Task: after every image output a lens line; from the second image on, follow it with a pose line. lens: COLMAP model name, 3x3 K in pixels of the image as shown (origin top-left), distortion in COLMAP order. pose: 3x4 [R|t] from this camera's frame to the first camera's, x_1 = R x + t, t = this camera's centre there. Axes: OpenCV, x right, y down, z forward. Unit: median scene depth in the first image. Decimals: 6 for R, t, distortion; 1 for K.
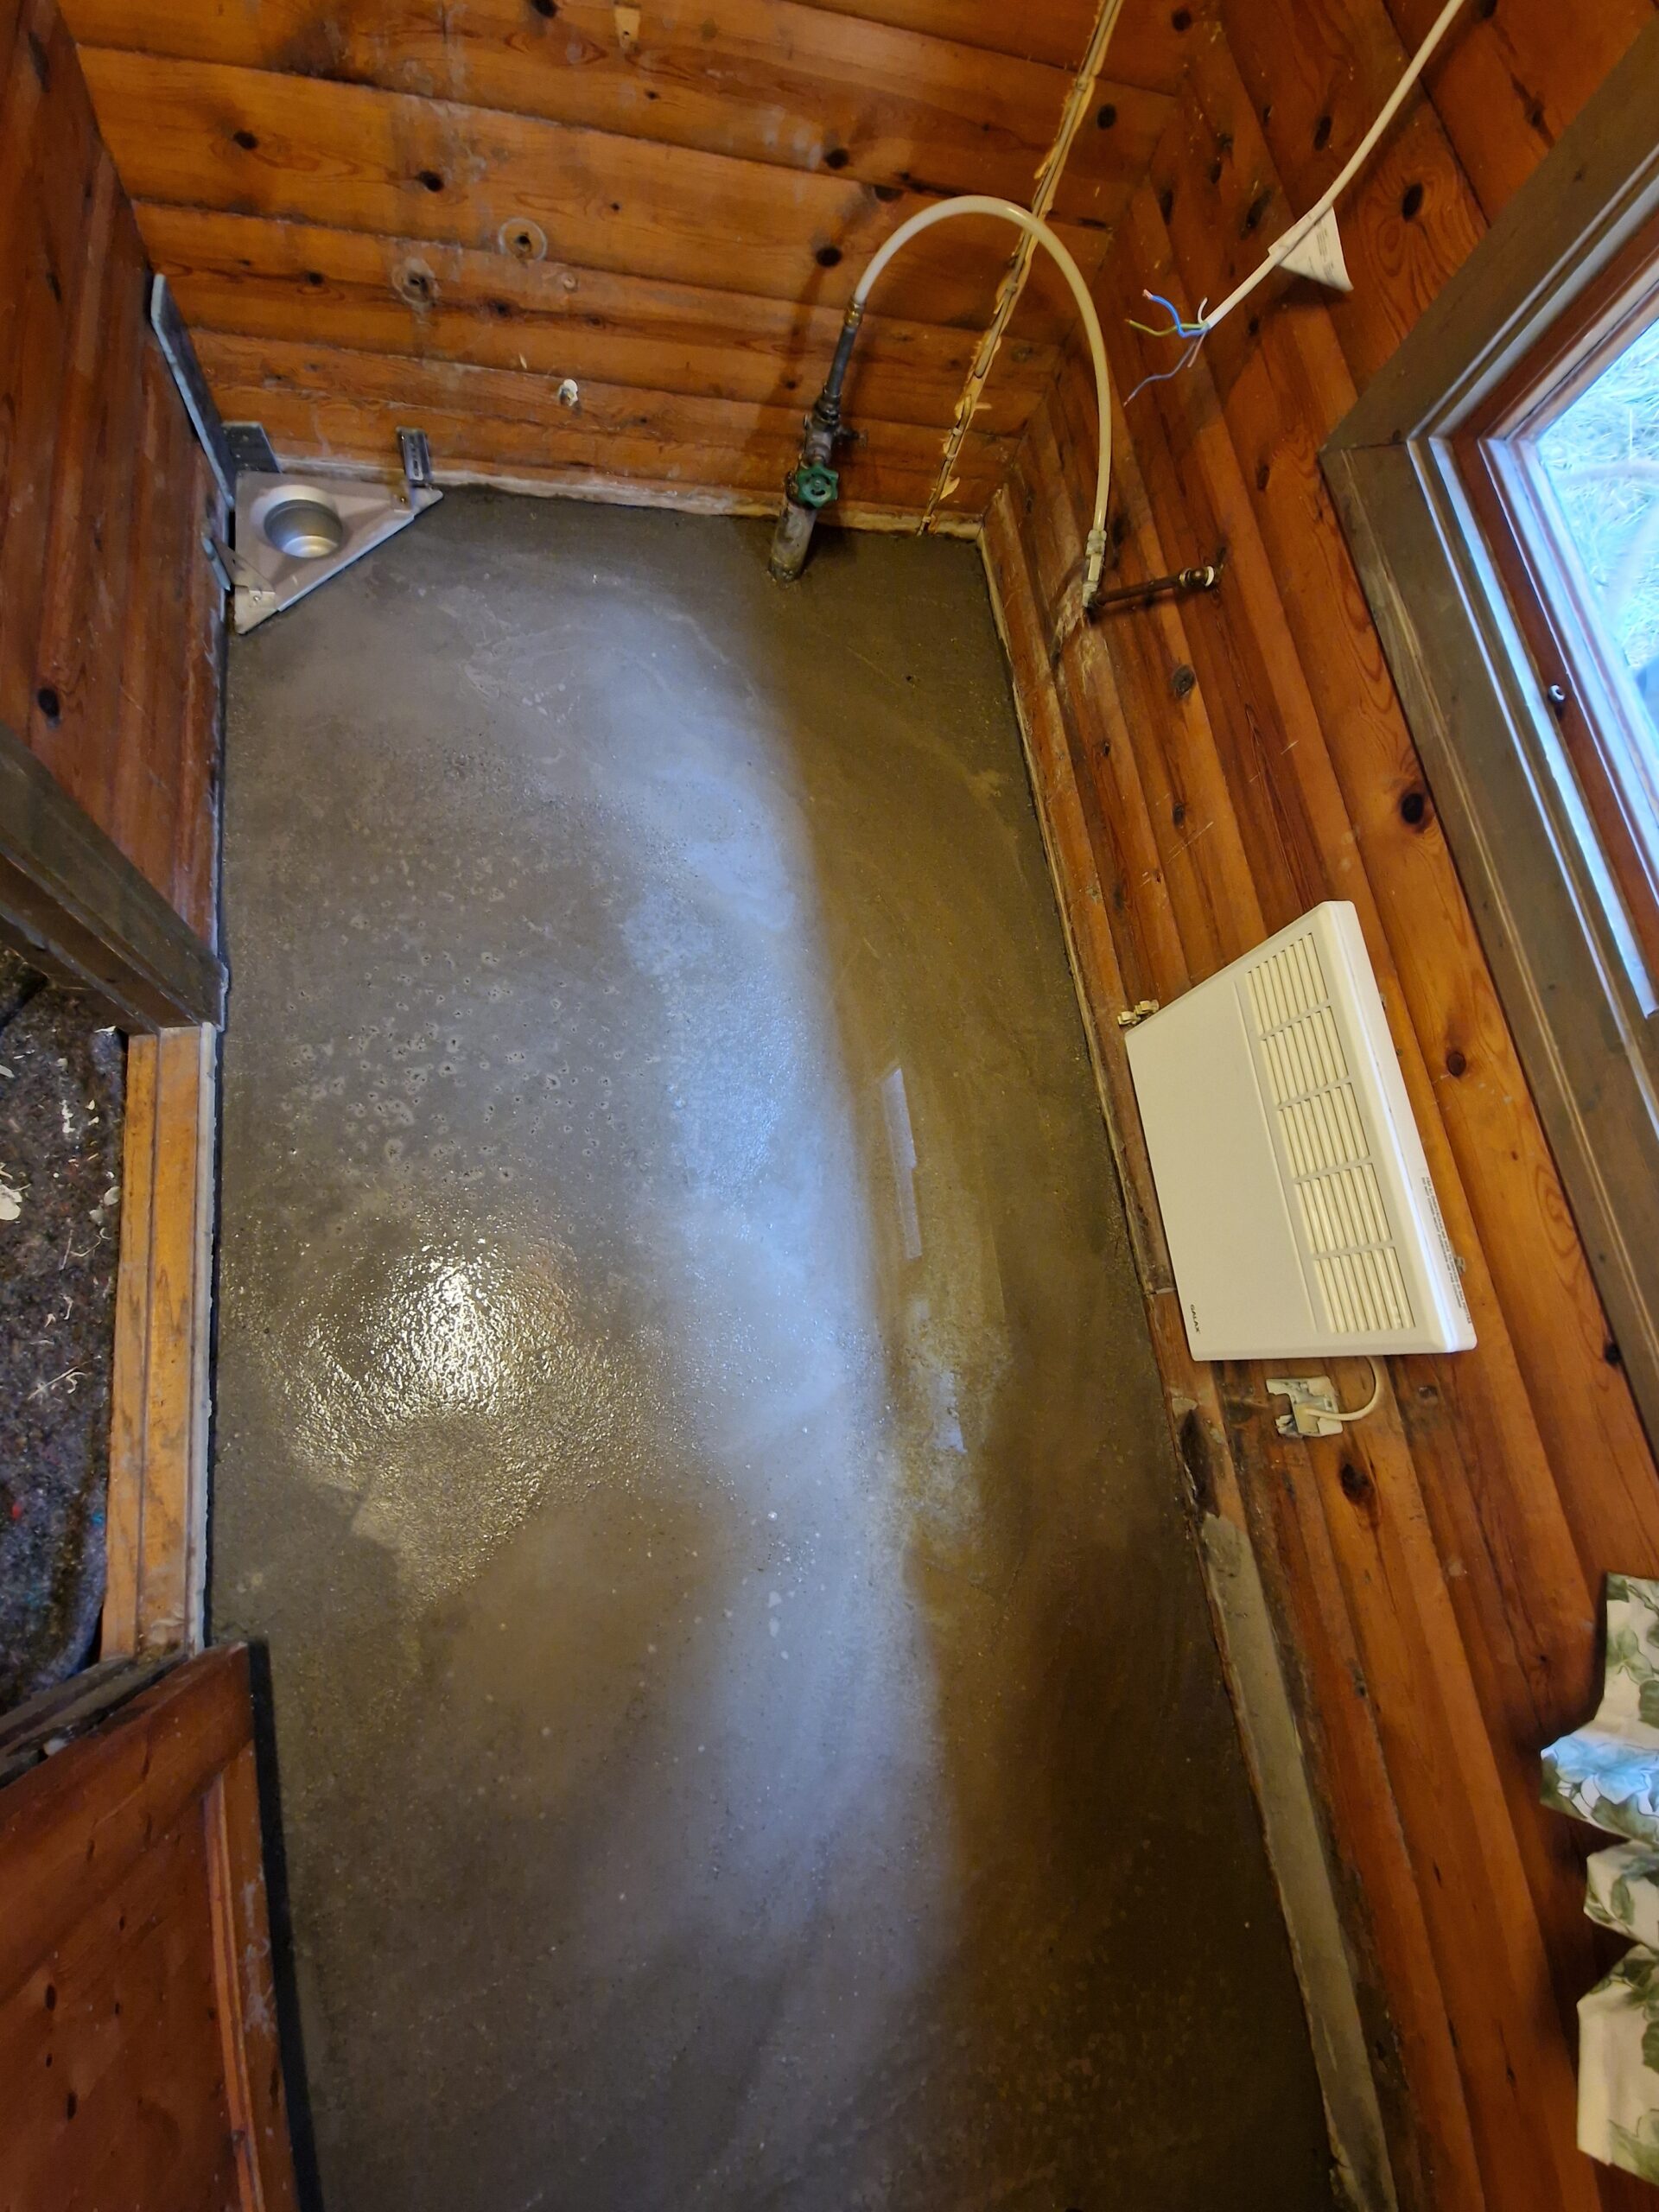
lens RADIAL K [[963.3, 0, 842.2], [0, 963.3, 1099.6], [0, 0, 1]] dist [0.001622, -0.003331]
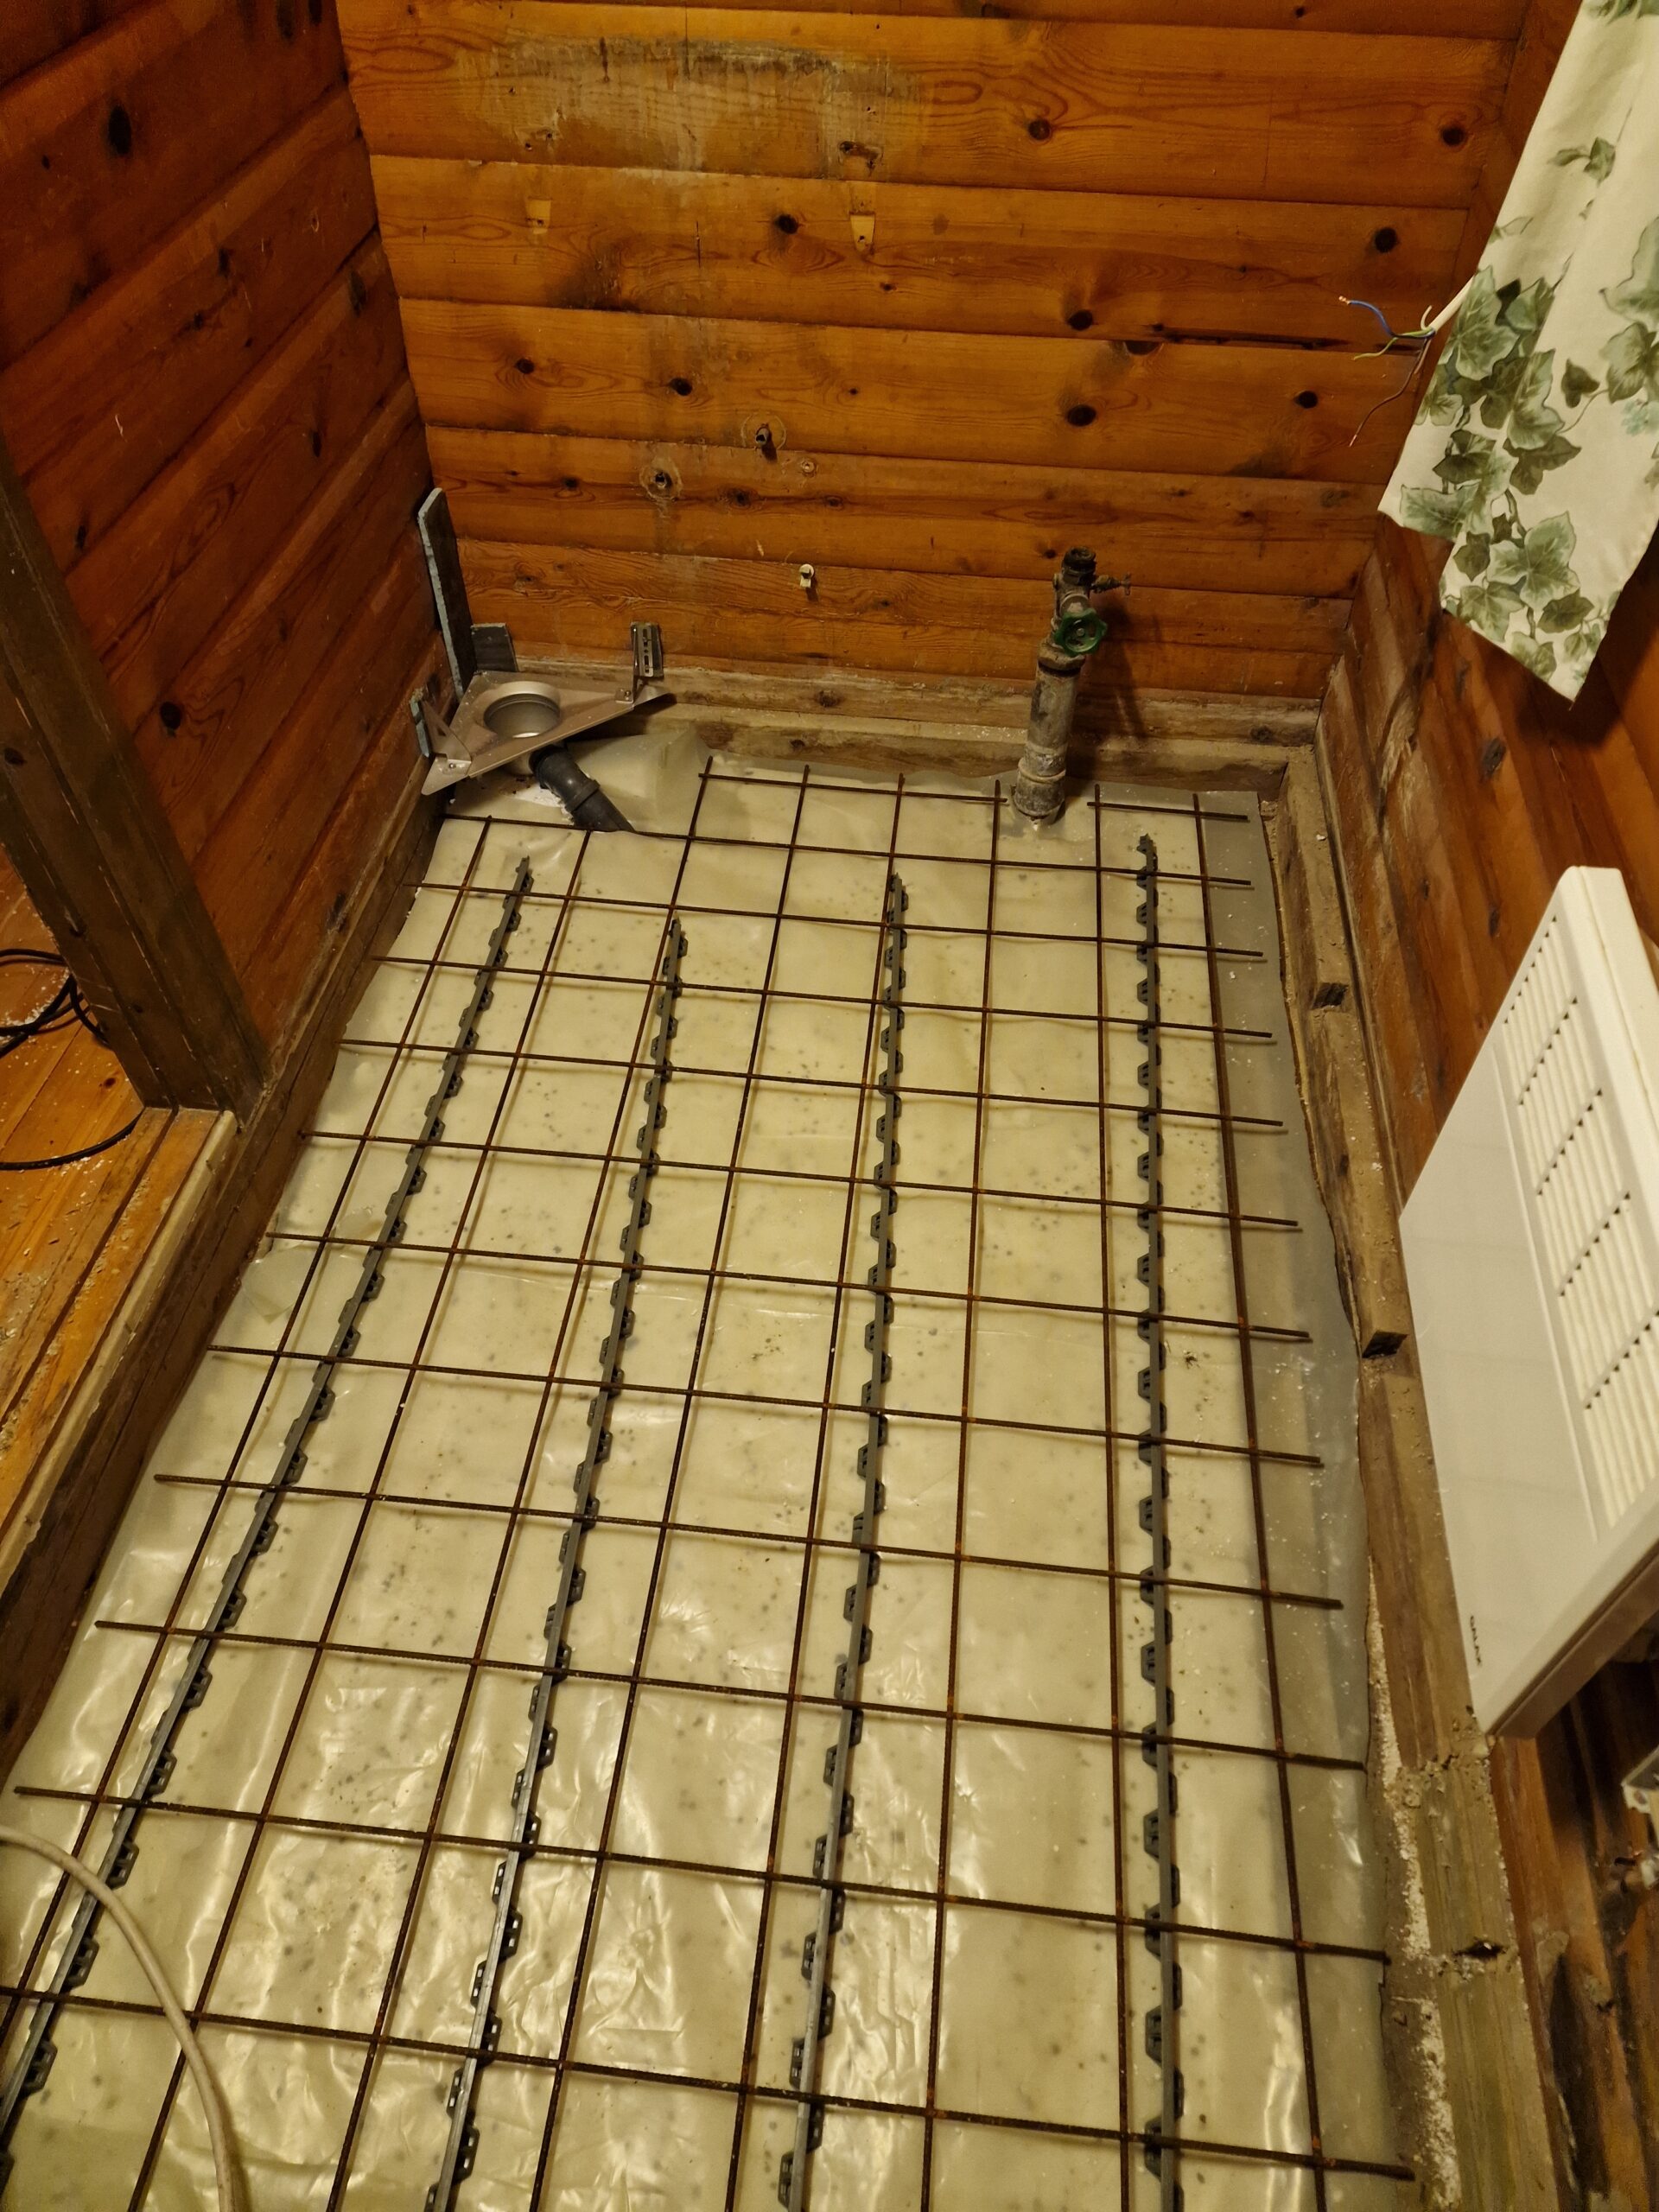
lens RADIAL K [[1504.8, 0, 827.8], [0, 1504.8, 1091.9], [0, 0, 1]] dist [0.061418, -0.041529]
pose [[0.937746, 0.030186, -0.346008, 0.293210], [-0.184611, 0.887156, -0.422934, 0.363184], [0.294196, 0.460481, 0.837500, 0.018247]]
